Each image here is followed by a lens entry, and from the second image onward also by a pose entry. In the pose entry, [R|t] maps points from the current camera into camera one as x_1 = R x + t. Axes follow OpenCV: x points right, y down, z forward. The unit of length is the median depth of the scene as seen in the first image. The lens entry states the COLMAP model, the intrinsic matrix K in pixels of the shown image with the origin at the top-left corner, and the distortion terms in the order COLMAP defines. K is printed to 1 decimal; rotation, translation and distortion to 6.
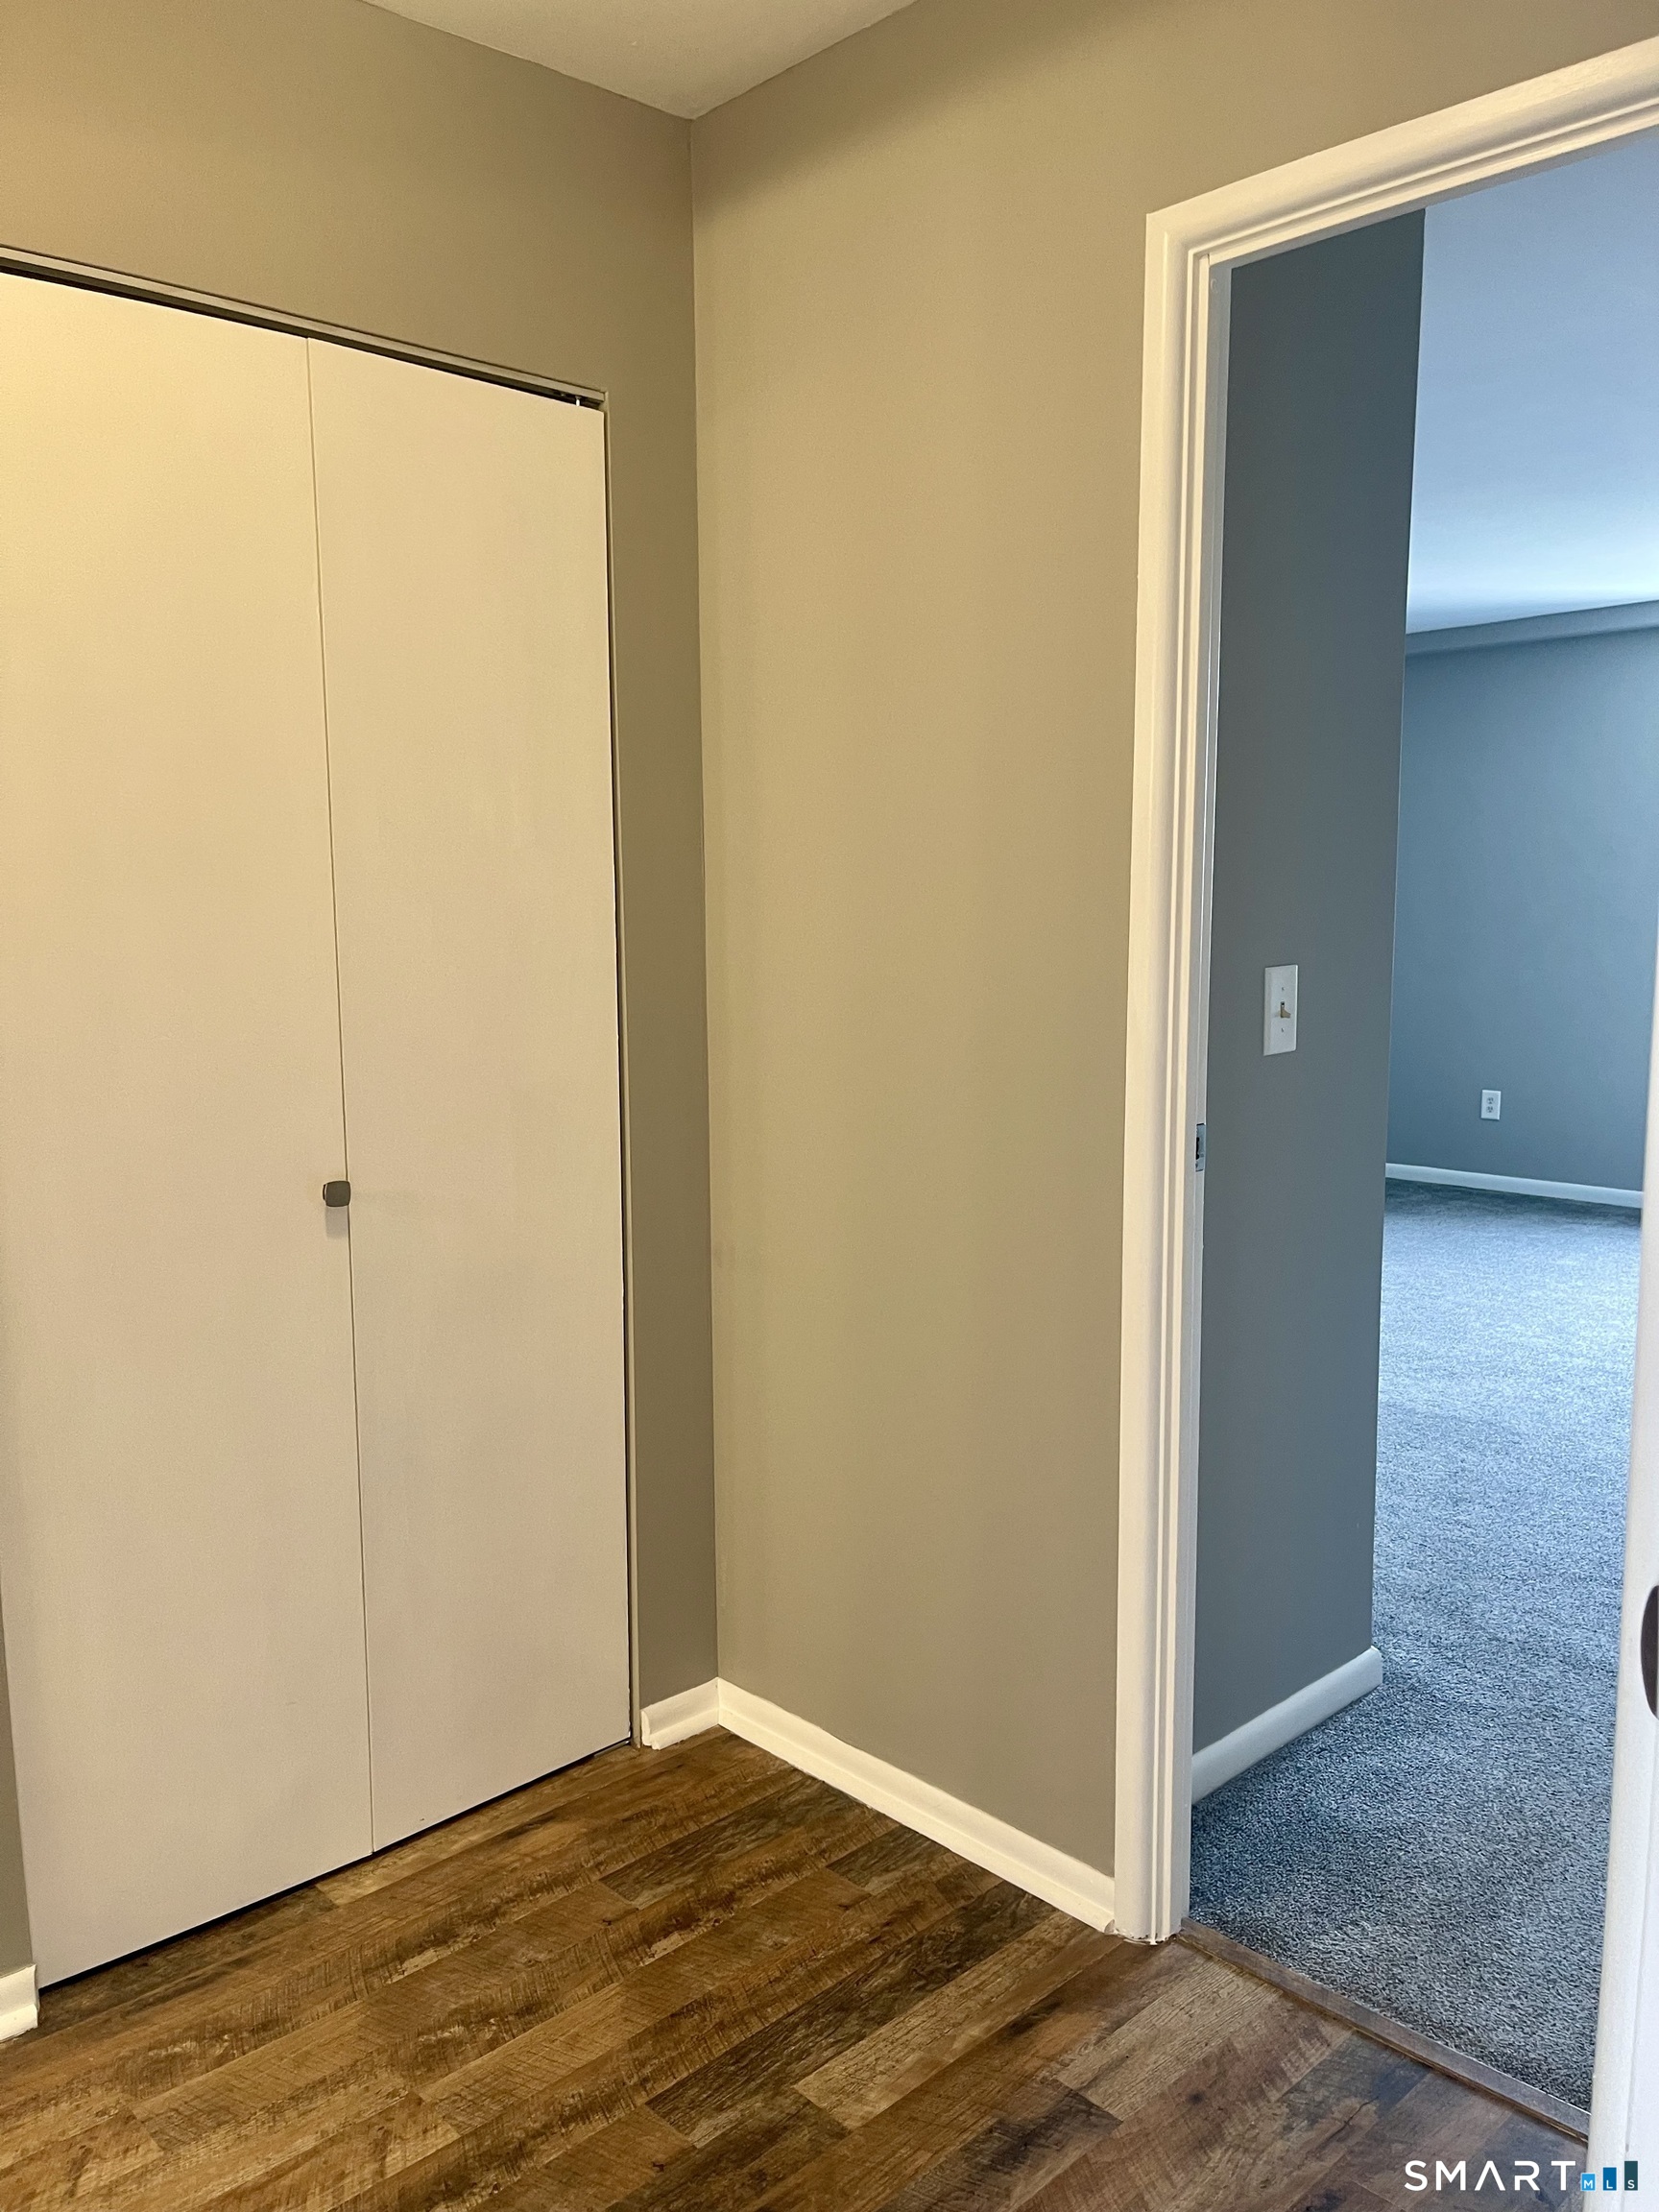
lens RADIAL K [[1635.7, 0, 829.5], [0, 1635.7, 1105.9], [0, 0, 1]] dist [0.029684, -0.029722]
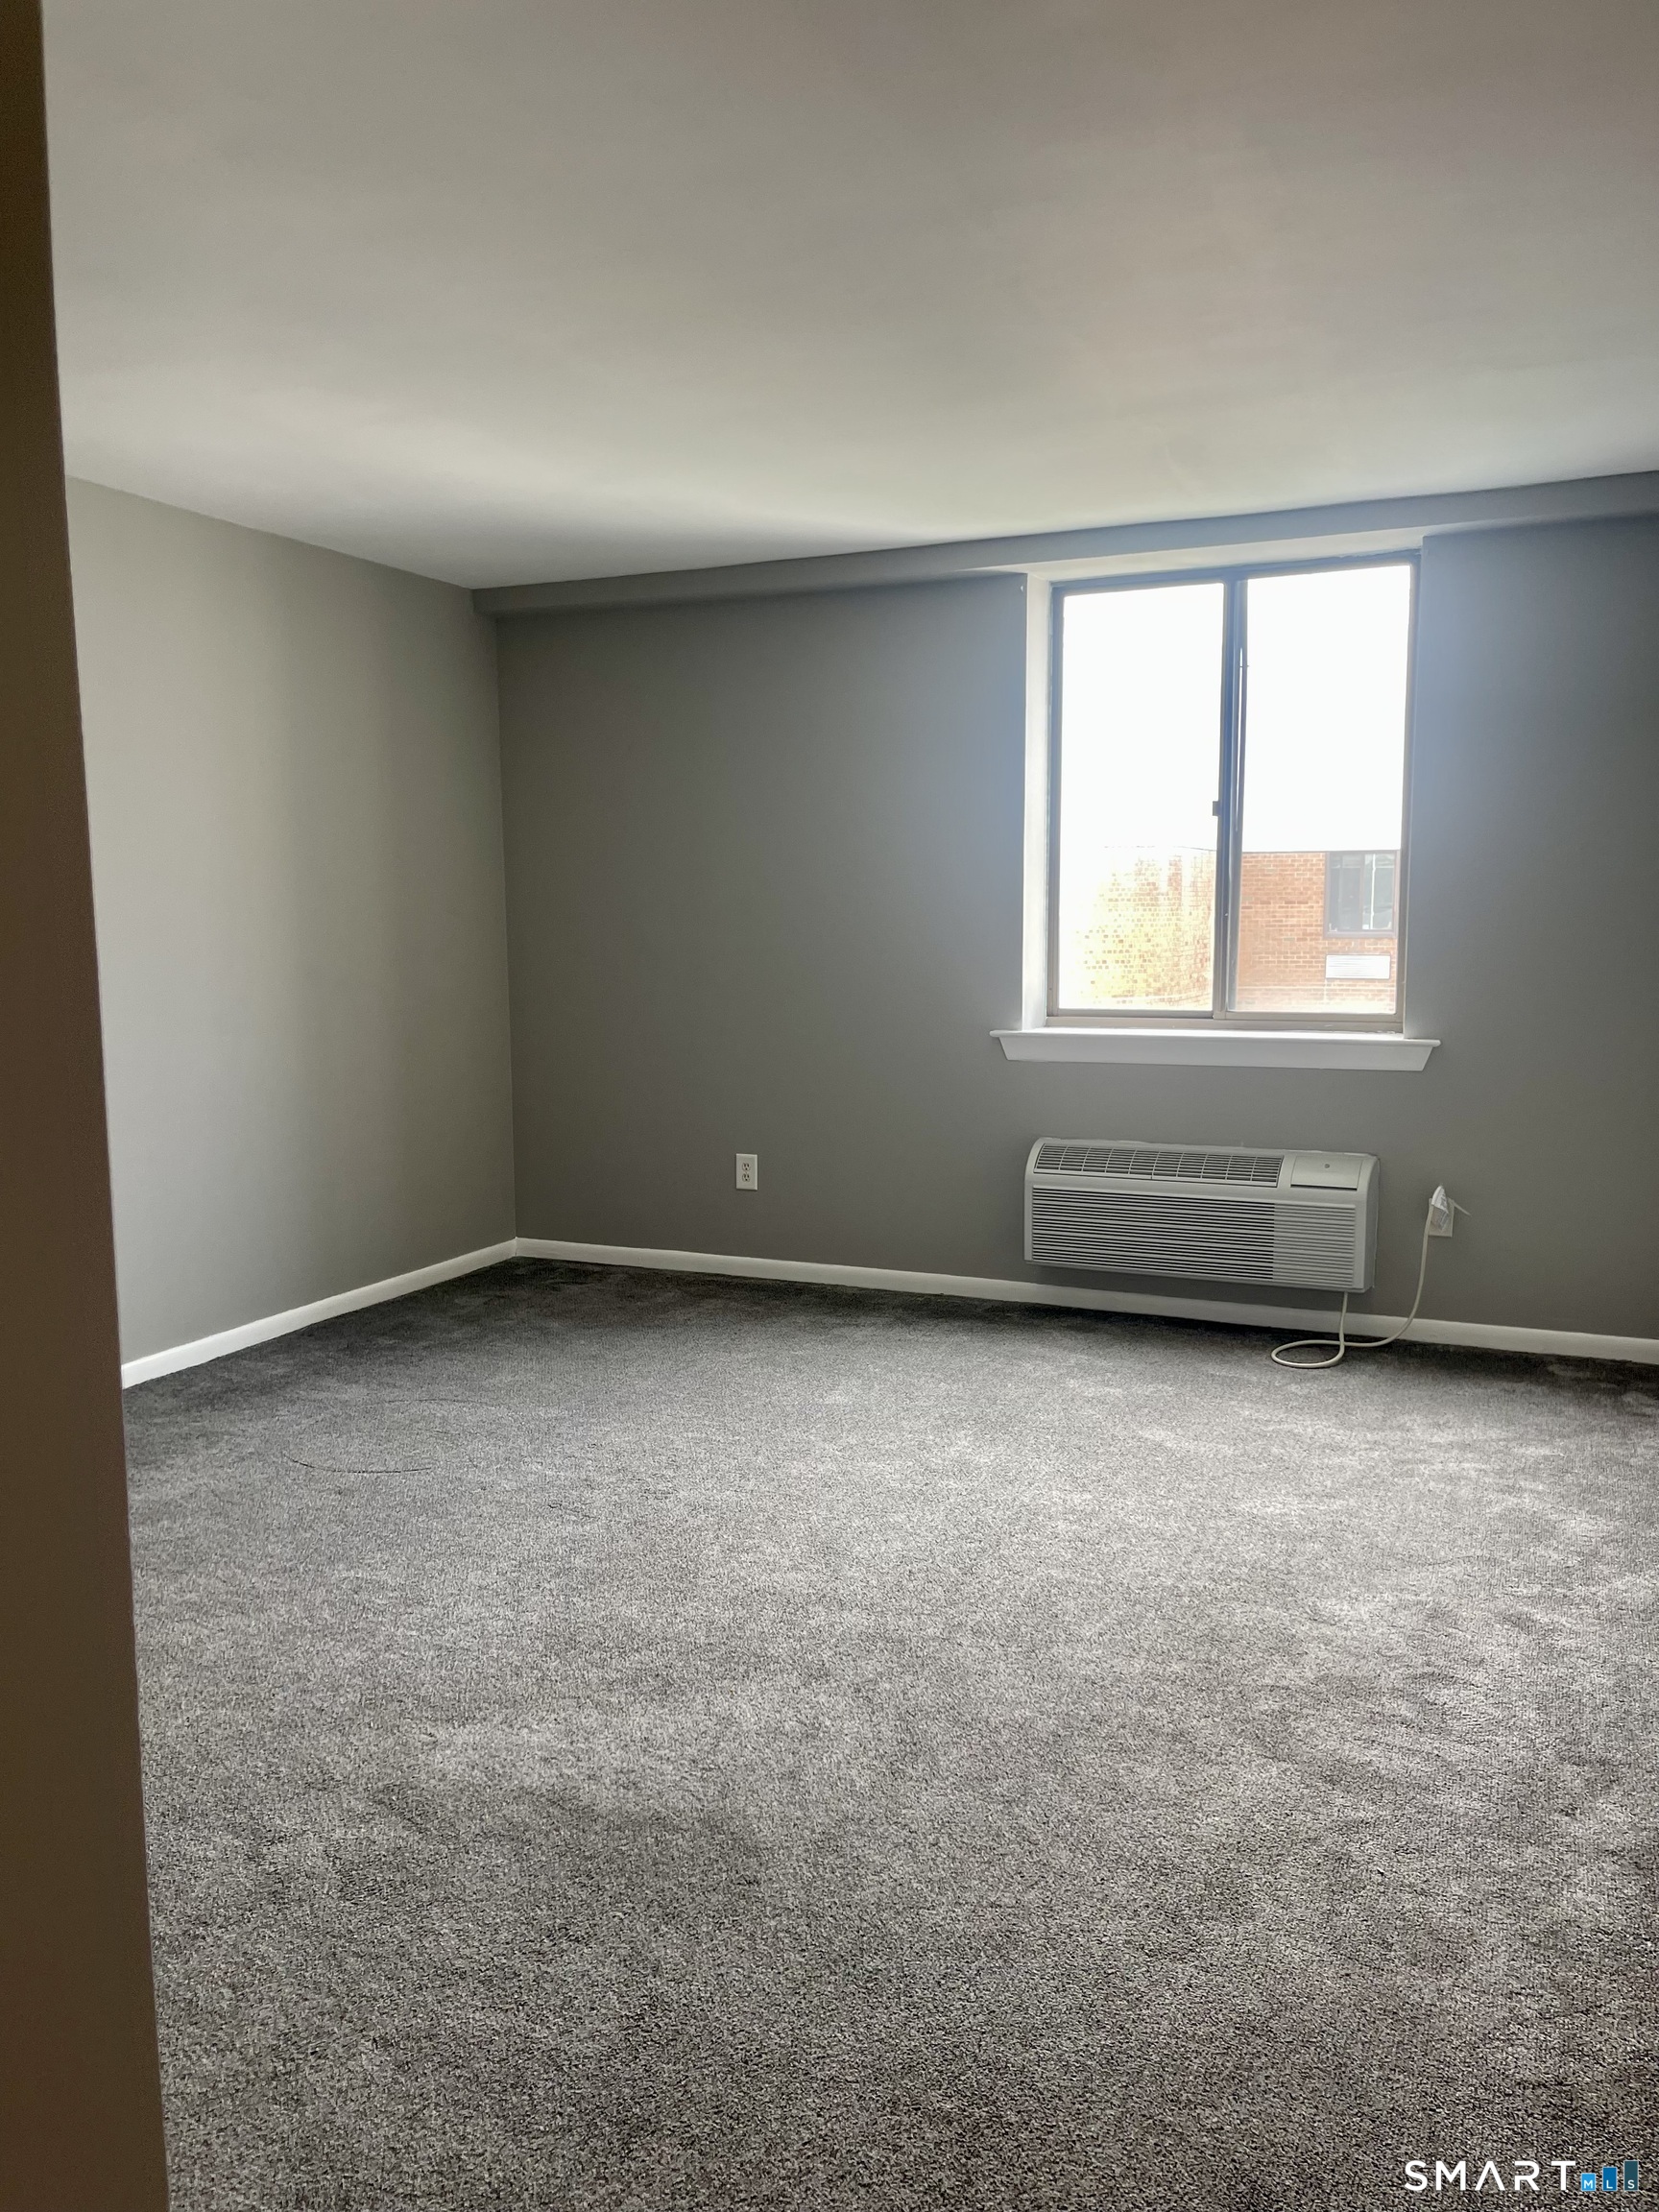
lens RADIAL K [[1635.7, 0, 830.3], [0, 1635.7, 1105.9], [0, 0, 1]] dist [0.029684, -0.029722]
pose [[0.916026, -0.045469, 0.398534, 0.182875], [0.048228, 0.998832, 0.003105, -0.049530], [-0.398210, 0.016376, 0.917148, 0.371696]]
